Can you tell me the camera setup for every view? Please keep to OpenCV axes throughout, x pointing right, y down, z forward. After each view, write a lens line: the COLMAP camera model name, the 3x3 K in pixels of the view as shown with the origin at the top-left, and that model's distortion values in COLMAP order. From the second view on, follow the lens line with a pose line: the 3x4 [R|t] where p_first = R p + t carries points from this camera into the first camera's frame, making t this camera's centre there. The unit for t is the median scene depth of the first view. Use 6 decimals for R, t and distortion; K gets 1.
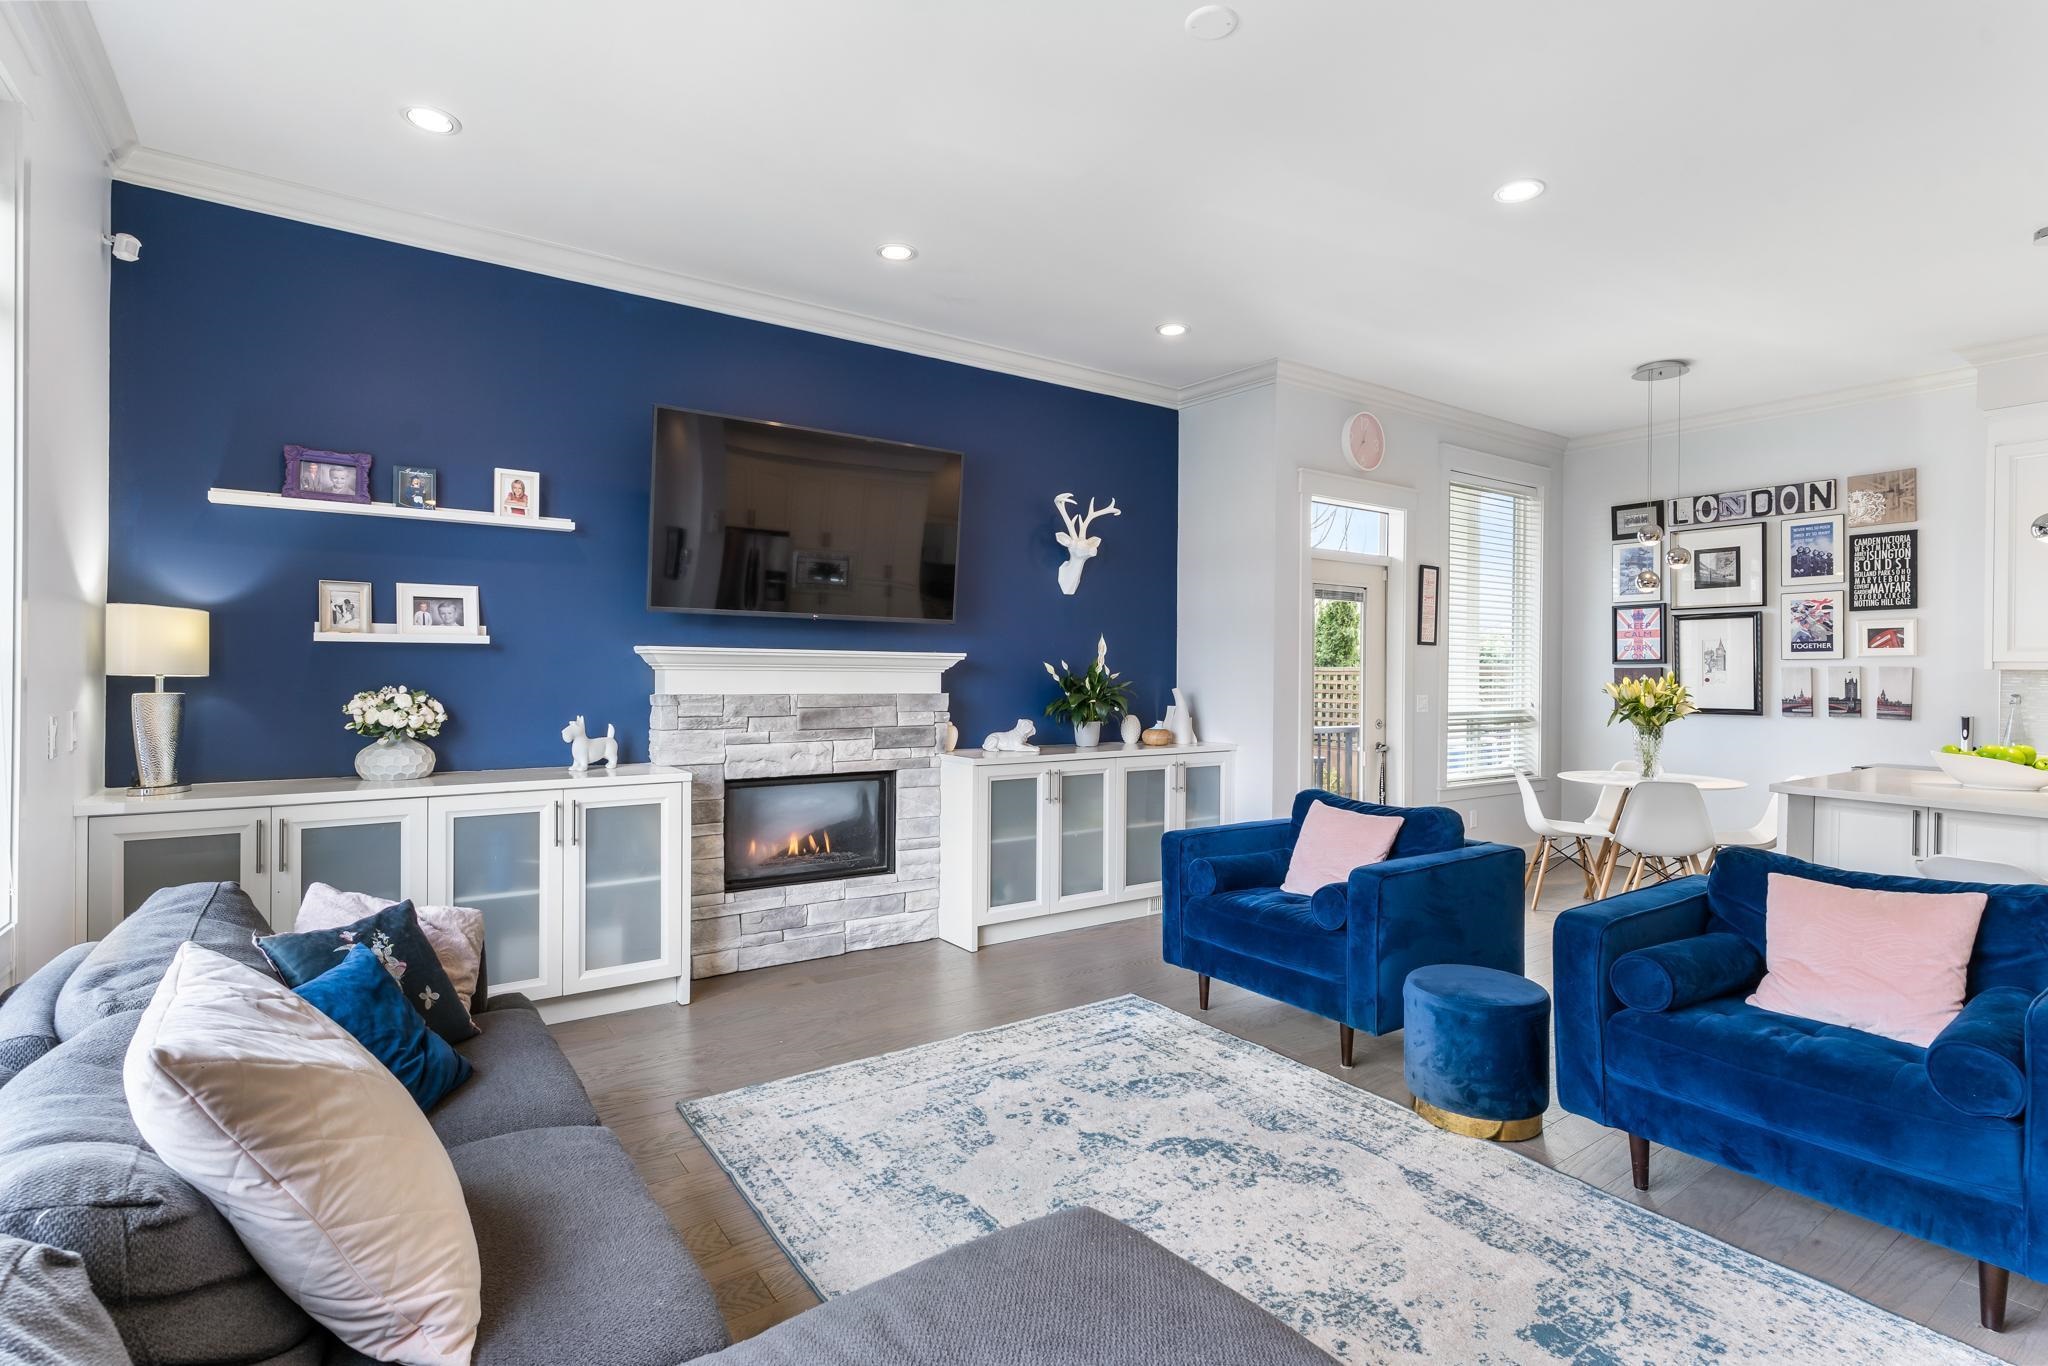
lens RADIAL K [[981.3, 0, 1024.4], [0, 981.3, 670.3], [0, 0, 1]] dist [0.003358, -0.001455]
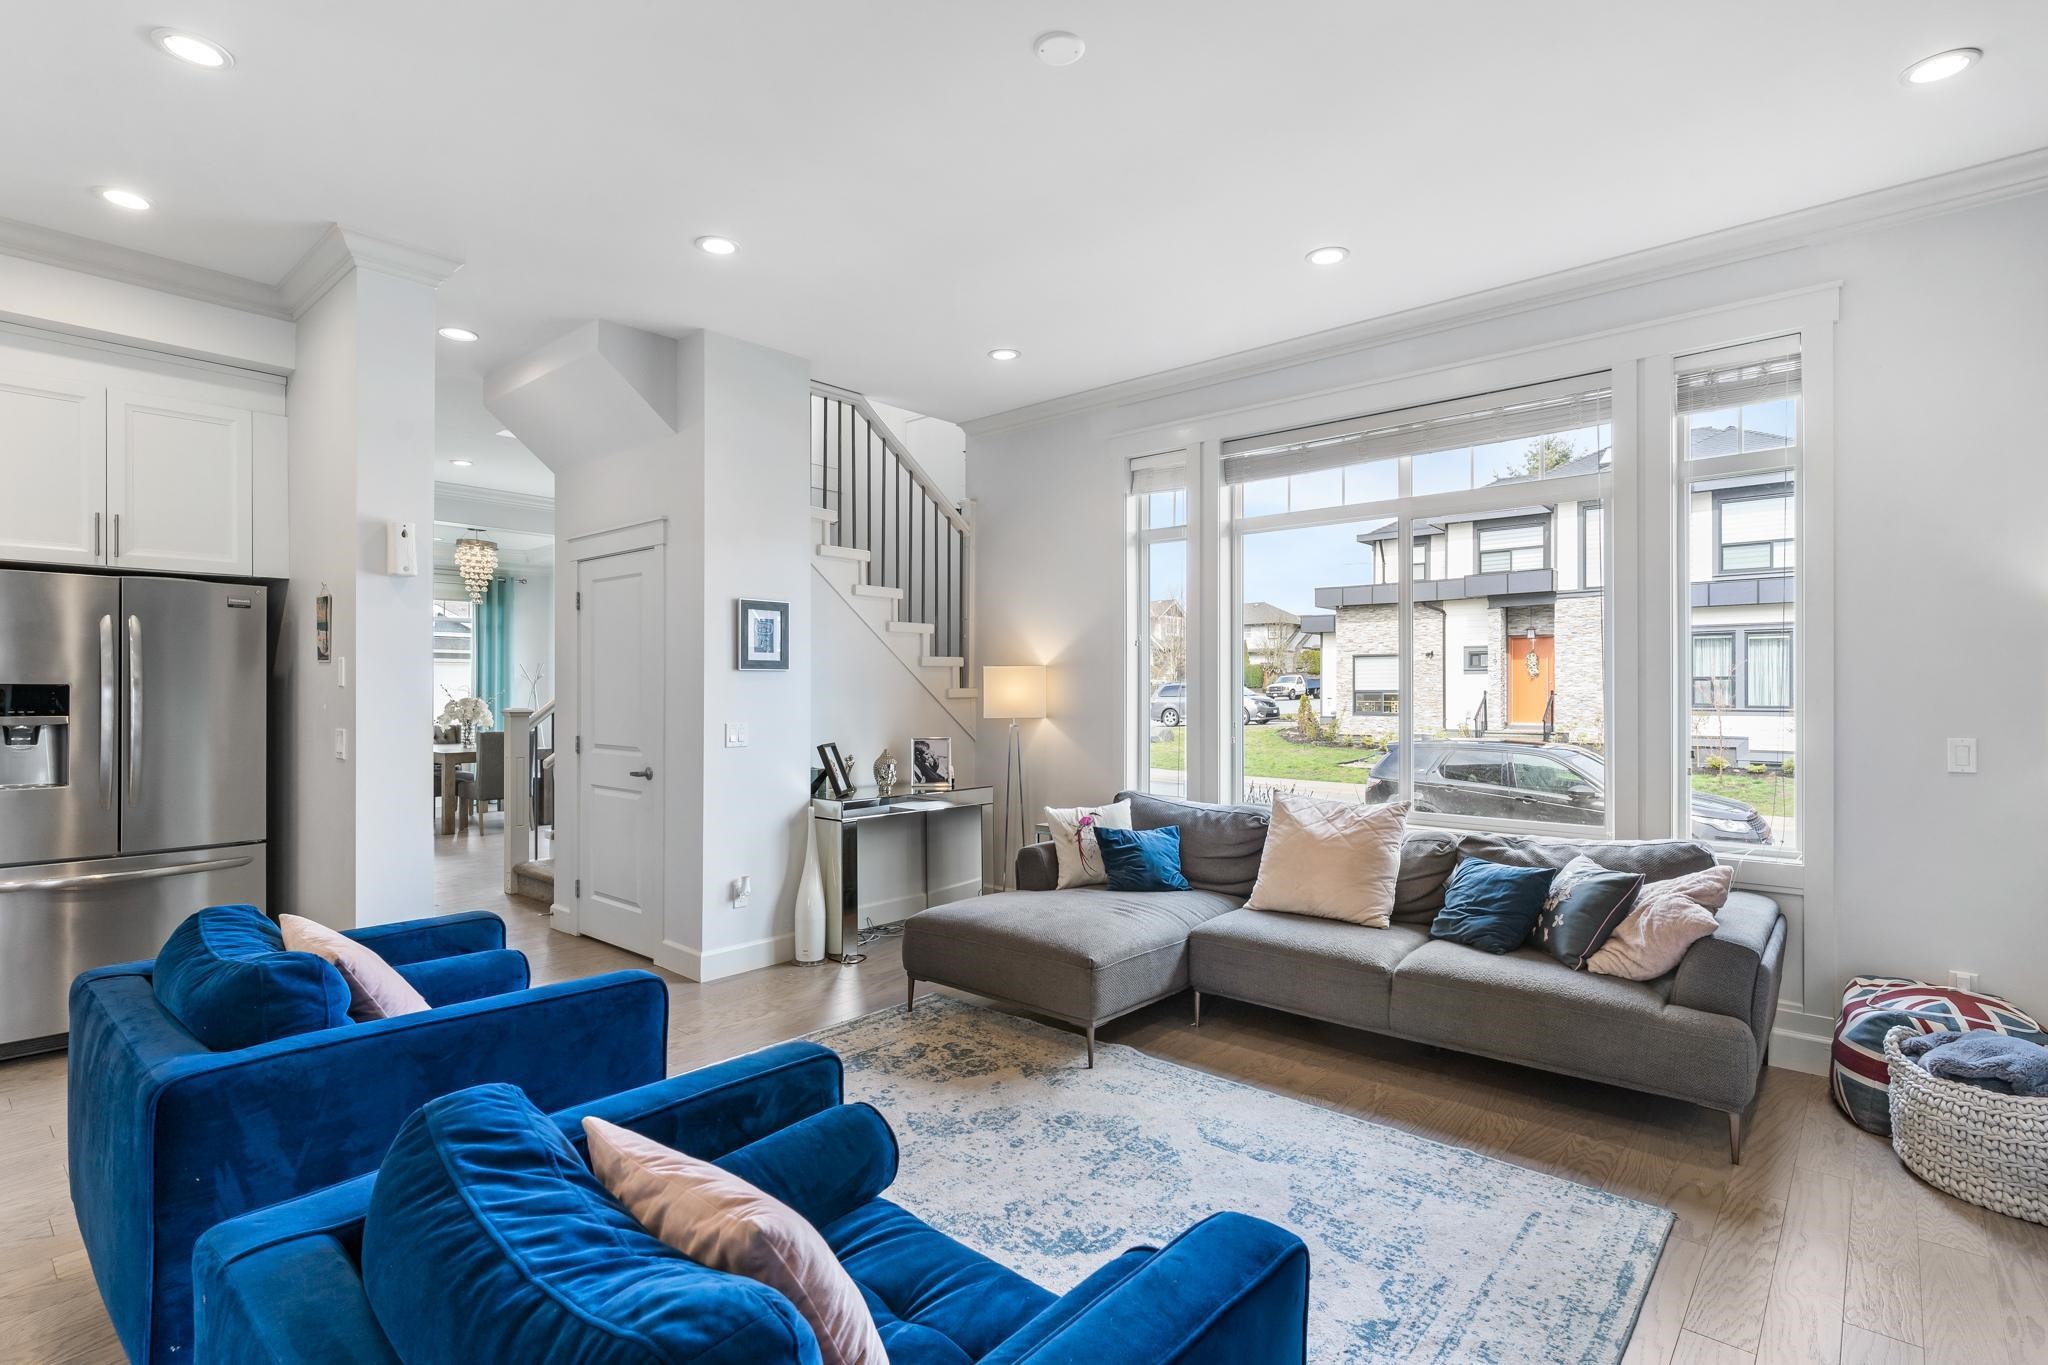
lens RADIAL K [[981.3, 0, 1020.5], [0, 981.3, 690.1], [0, 0, 1]] dist [0.003358, -0.001455]
pose [[-0.971553, -0.010164, -0.236605, 0.247278], [-0.009744, 0.999948, -0.002945, 0.000484], [0.236623, -0.000556, -0.971601, 1.054614]]
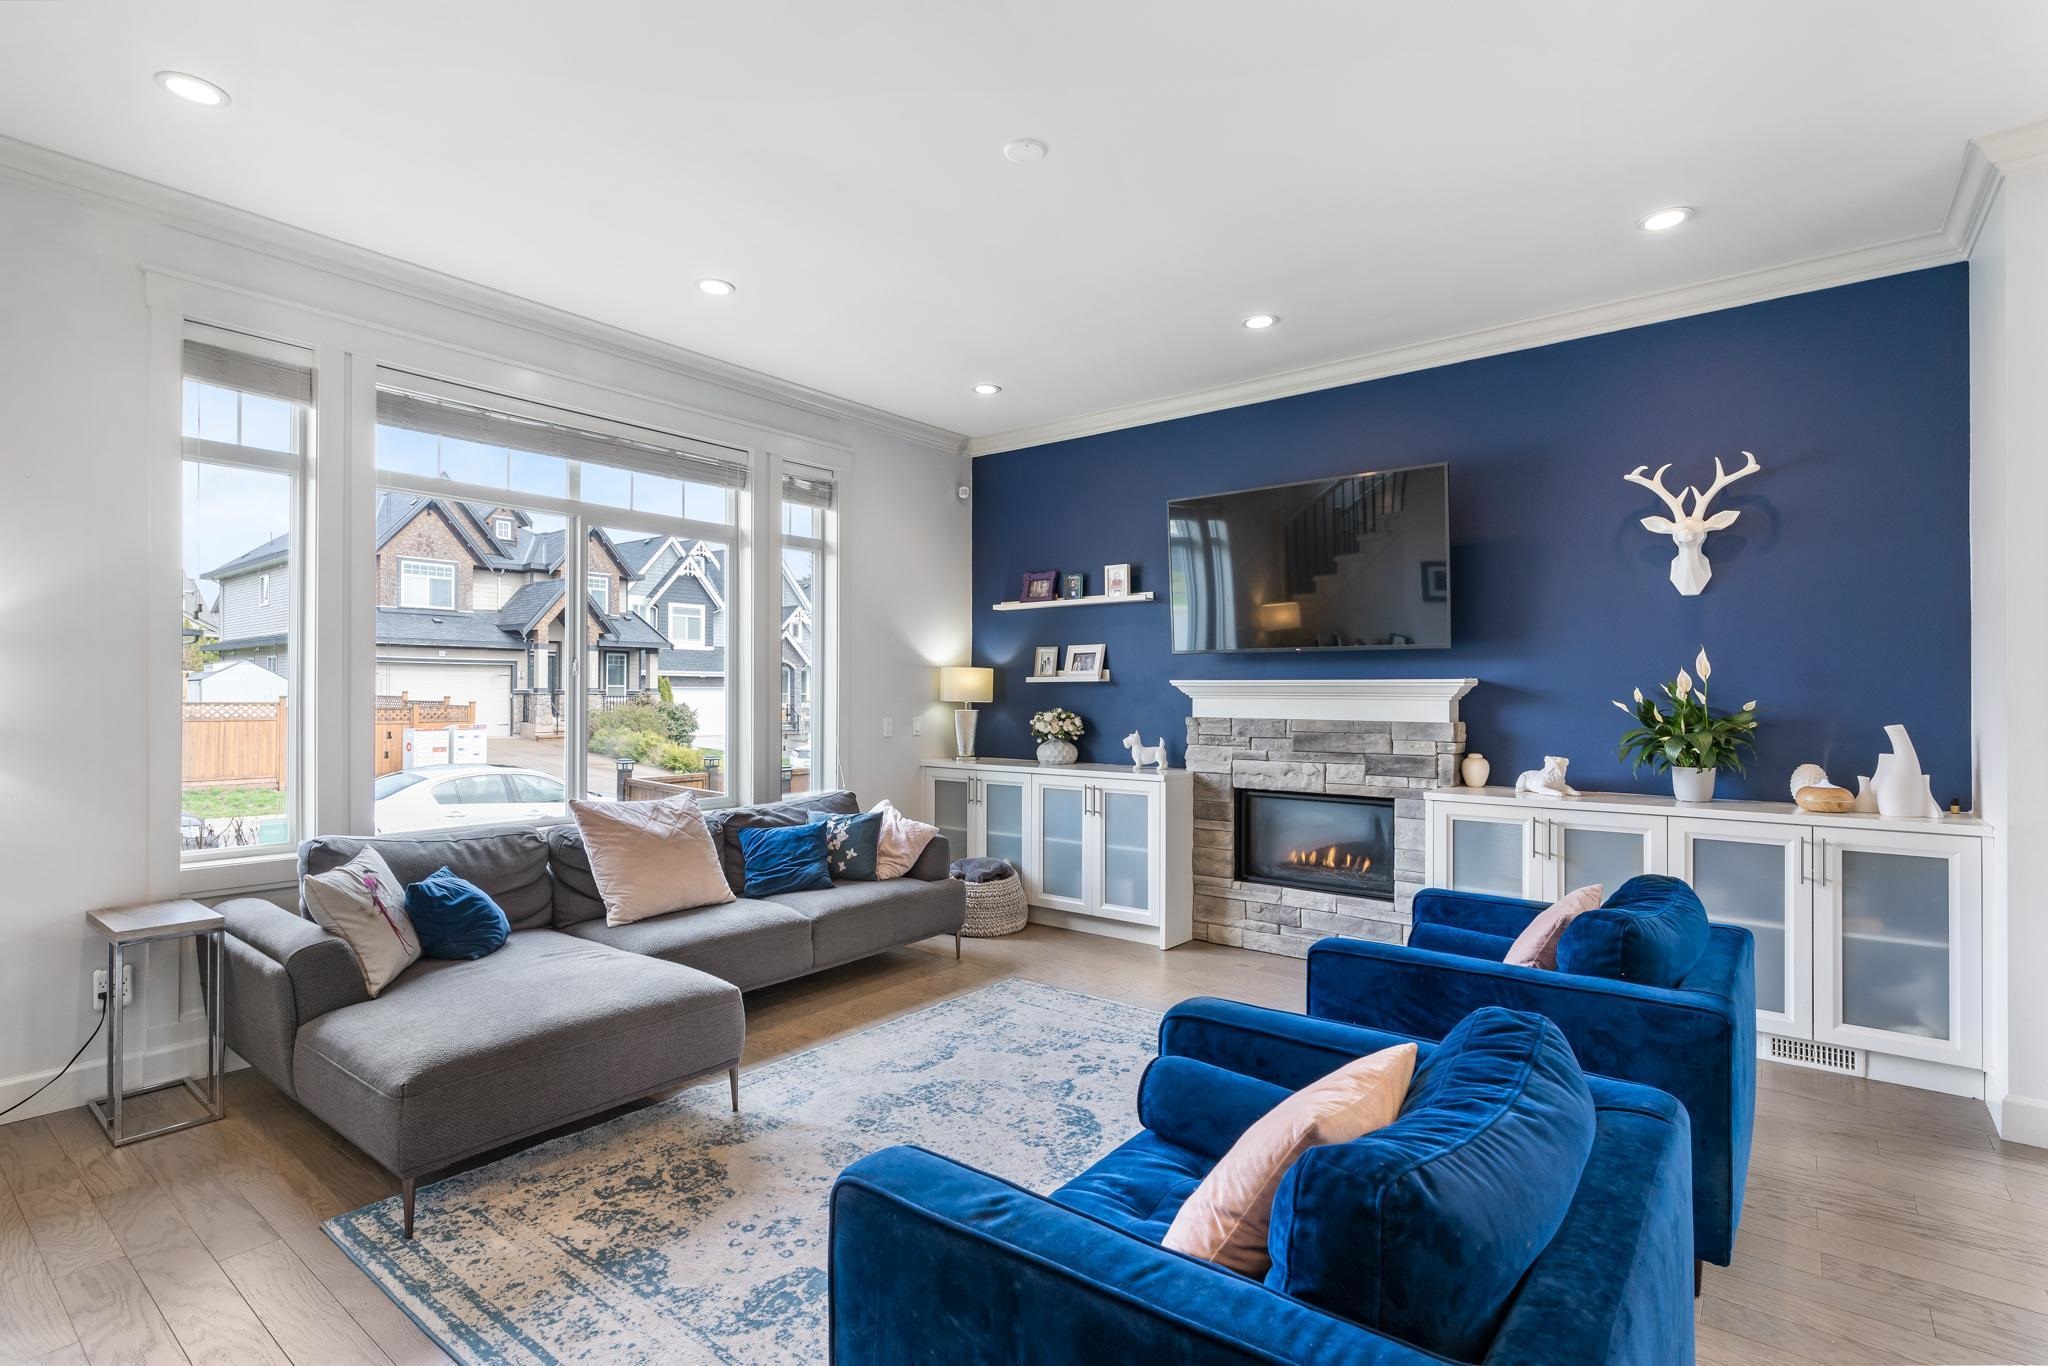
lens RADIAL K [[981.3, 0, 1018.8], [0, 981.3, 686.0], [0, 0, 1]] dist [0.003358, -0.001455]
pose [[0.285173, -0.016278, -0.958338, 0.709730], [-0.001522, 0.999847, -0.017436, 0.005899], [0.958475, 0.006431, 0.285105, 0.351536]]
